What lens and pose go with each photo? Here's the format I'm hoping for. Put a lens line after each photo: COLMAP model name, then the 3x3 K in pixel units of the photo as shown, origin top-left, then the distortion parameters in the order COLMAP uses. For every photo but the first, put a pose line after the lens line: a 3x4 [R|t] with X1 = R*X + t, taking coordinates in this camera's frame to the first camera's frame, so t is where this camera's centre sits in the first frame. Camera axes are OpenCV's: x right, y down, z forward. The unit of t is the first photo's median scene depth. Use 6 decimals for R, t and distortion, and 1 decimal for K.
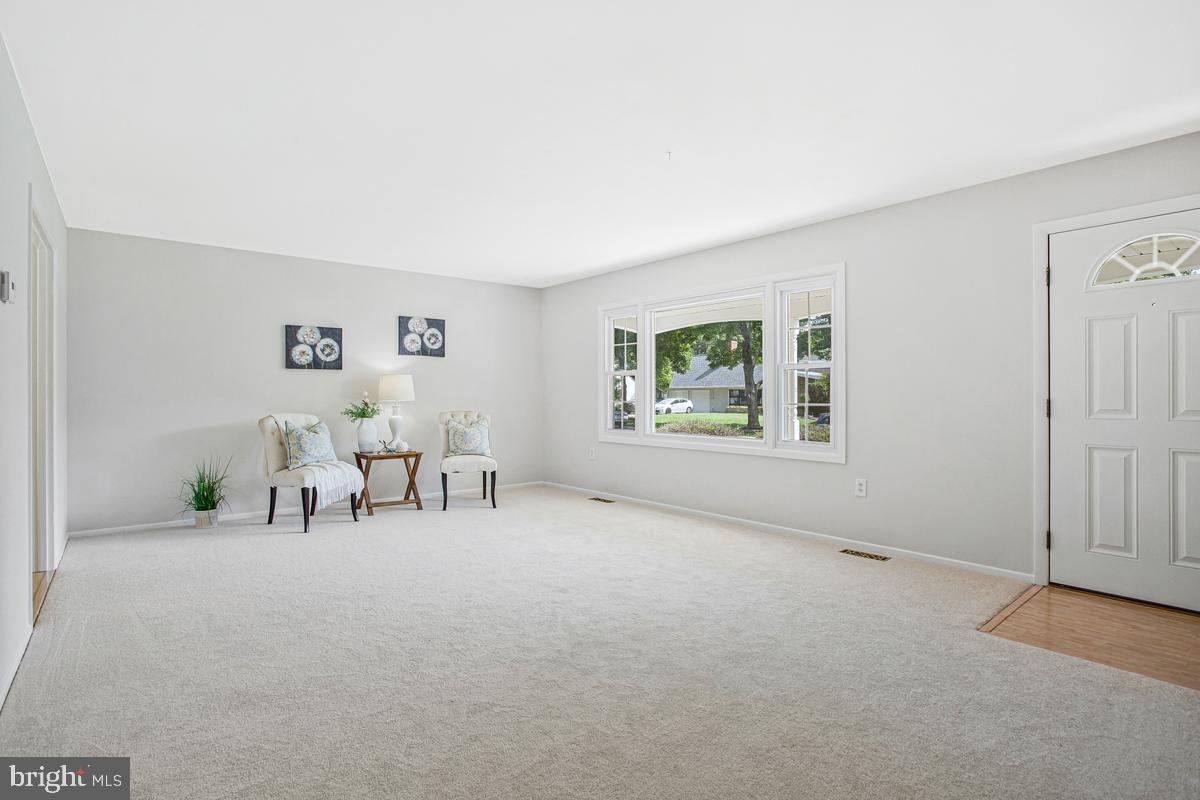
lens RADIAL K [[599.8, 0, 600.0], [0, 599.8, 400.0], [0, 0, 1]] dist [-0.082075, 0.024142]
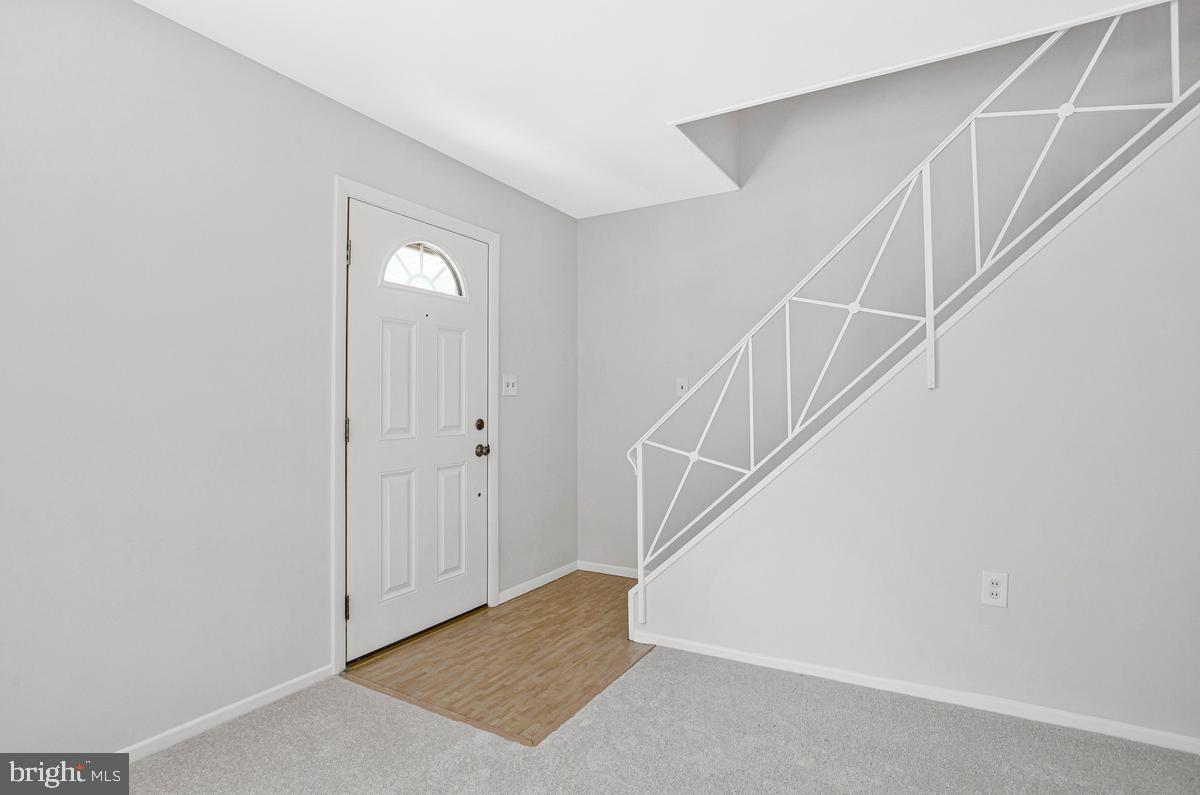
lens RADIAL K [[599.8, 0, 600.0], [0, 599.8, 397.5], [0, 0, 1]] dist [-0.082075, 0.024142]
pose [[-0.354401, -0.000702, 0.935093, -0.047976], [0.006823, 0.999971, 0.003337, -0.031722], [-0.935069, 0.007563, -0.354386, 1.065030]]
